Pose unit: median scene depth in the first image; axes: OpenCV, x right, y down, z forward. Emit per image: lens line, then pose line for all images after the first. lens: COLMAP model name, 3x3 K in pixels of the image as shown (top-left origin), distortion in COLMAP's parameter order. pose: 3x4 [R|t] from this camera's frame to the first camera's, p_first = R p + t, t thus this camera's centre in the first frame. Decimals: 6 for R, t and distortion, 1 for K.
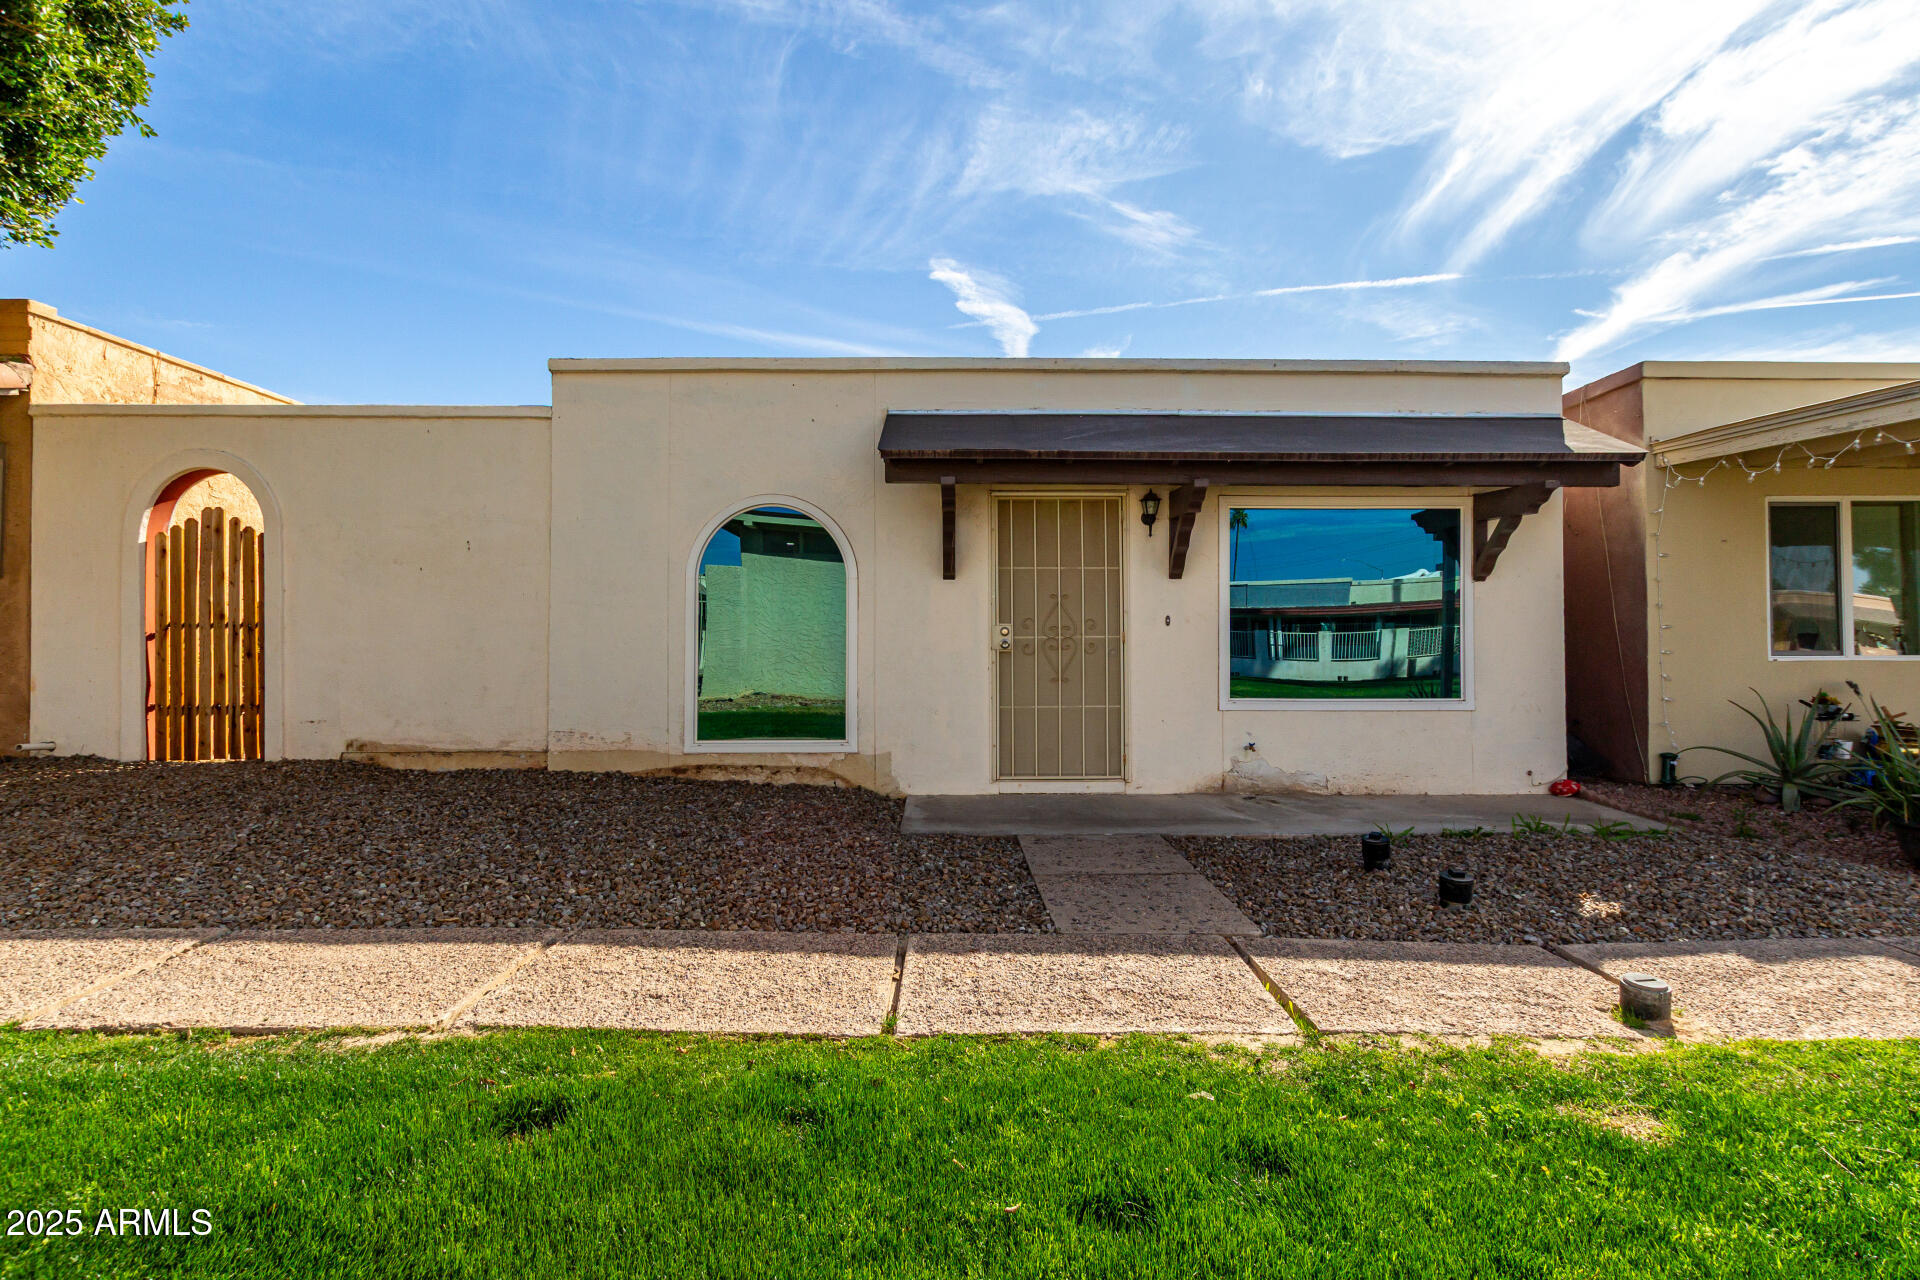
lens RADIAL K [[878.0, 0, 960.8], [0, 878.0, 629.5], [0, 0, 1]] dist [0.001697, 0.000326]
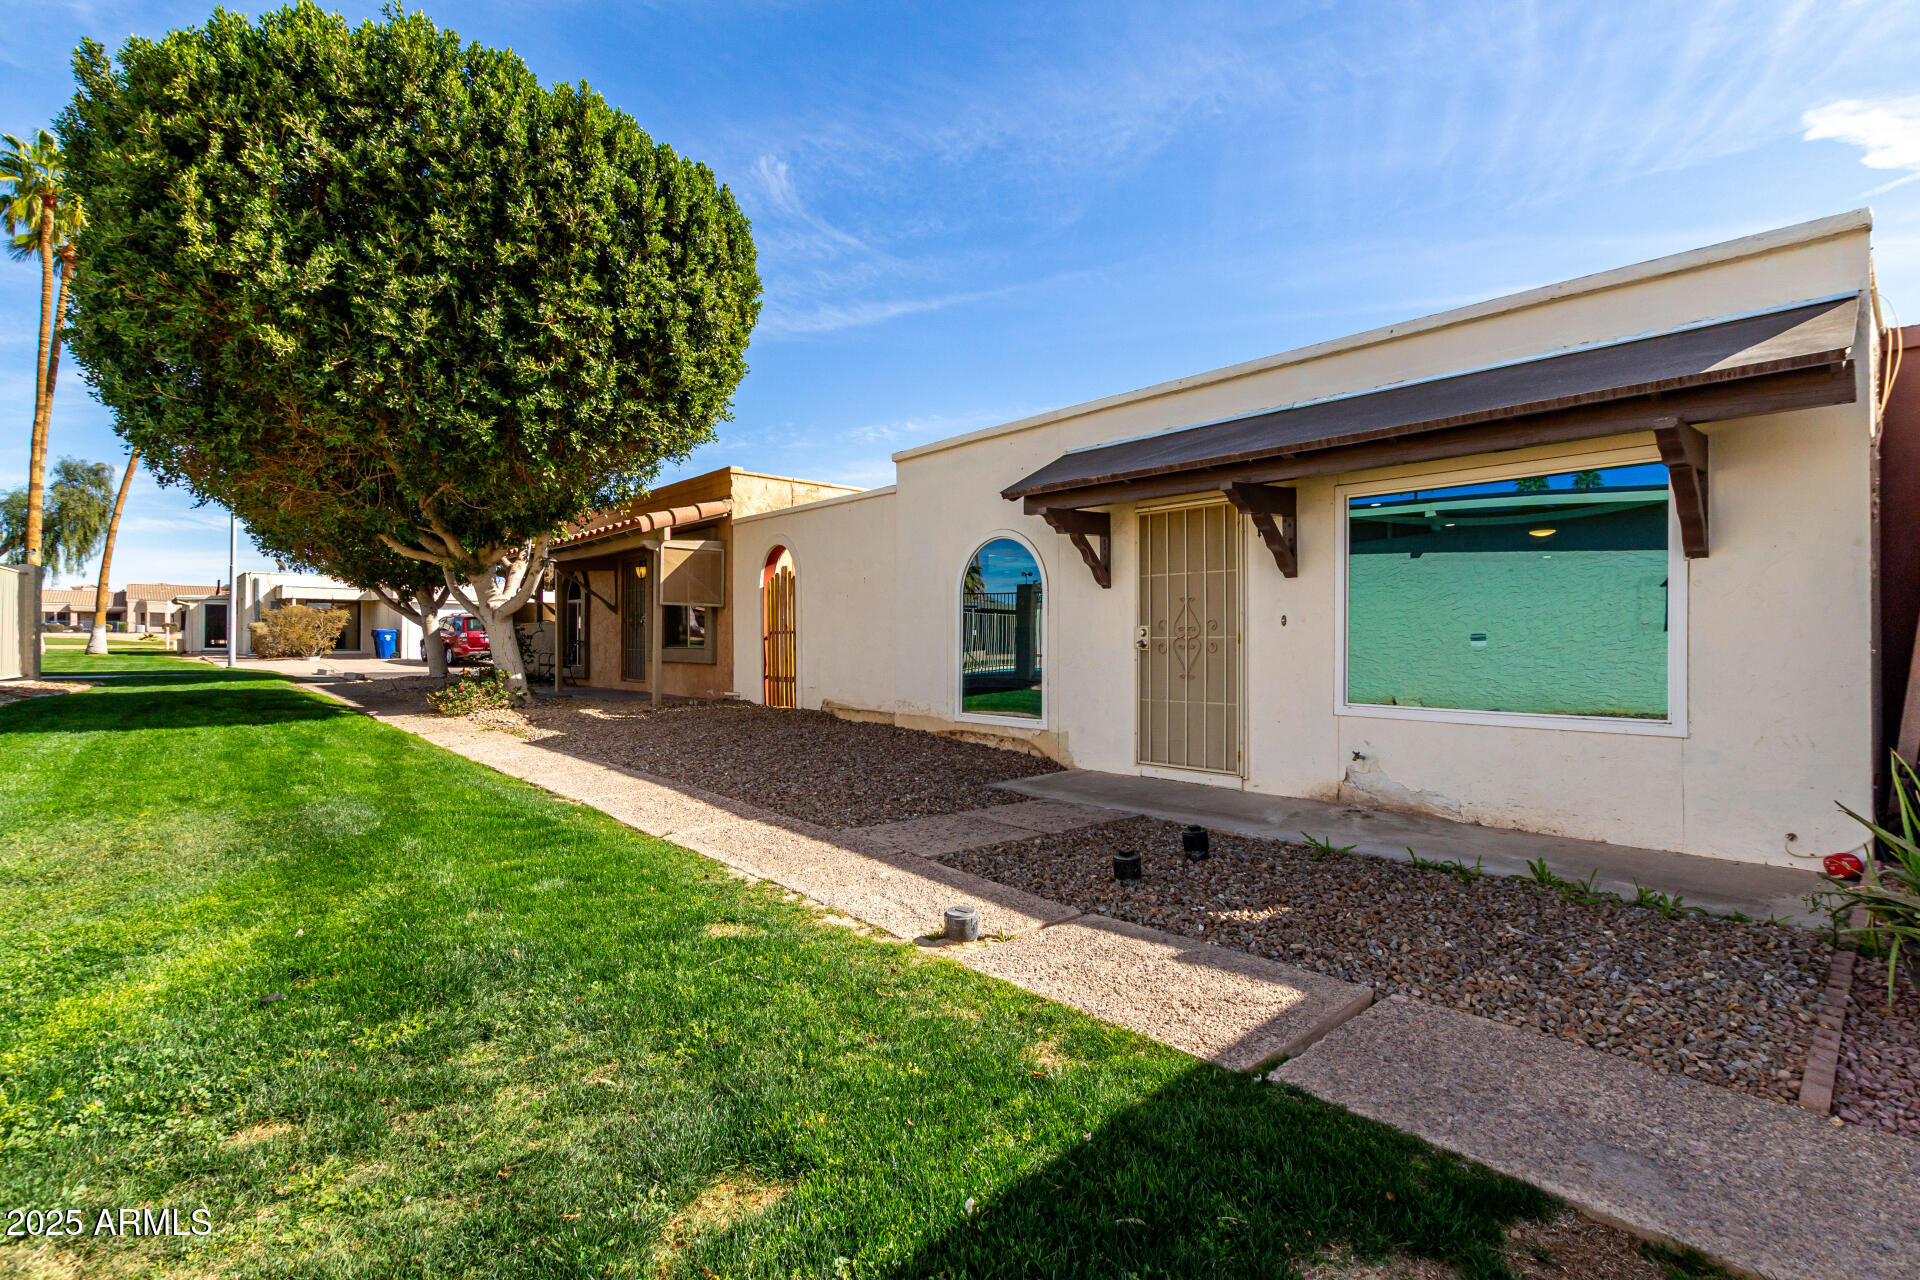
lens RADIAL K [[878.0, 0, 963.4], [0, 878.0, 639.7], [0, 0, 1]] dist [0.001697, 0.000326]
pose [[0.667694, -0.000474, -0.744435, 0.732075], [0.006060, 0.999970, 0.004798, 0.004890], [0.744411, -0.007715, 0.667677, 0.077690]]
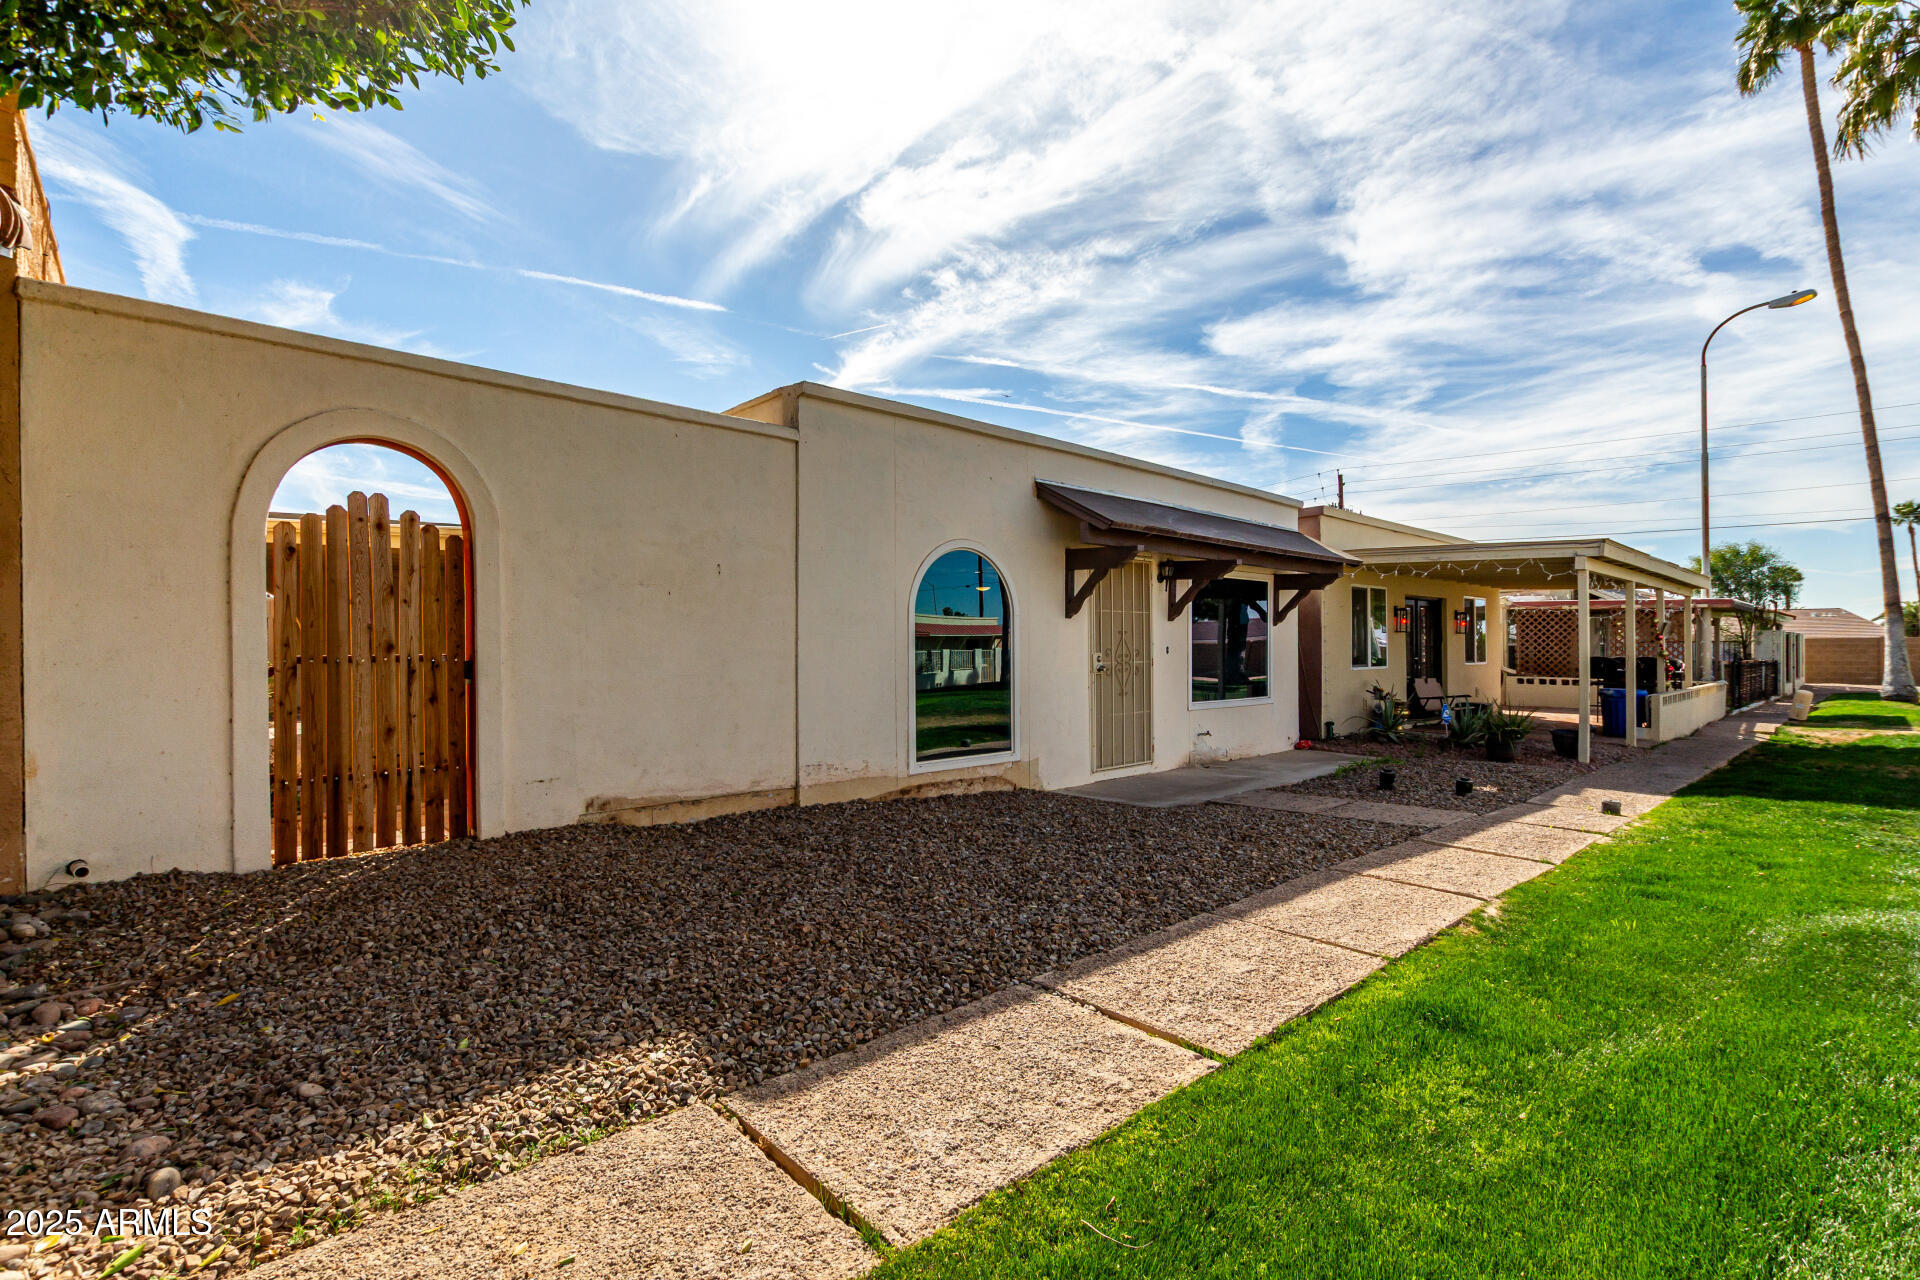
lens RADIAL K [[878.0, 0, 963.6], [0, 878.0, 643.3], [0, 0, 1]] dist [0.001697, 0.000326]
pose [[0.741995, 0.001625, 0.670404, -0.981193], [-0.003392, 0.999993, 0.001330, -0.021435], [-0.670397, -0.003261, 0.741995, 0.159236]]
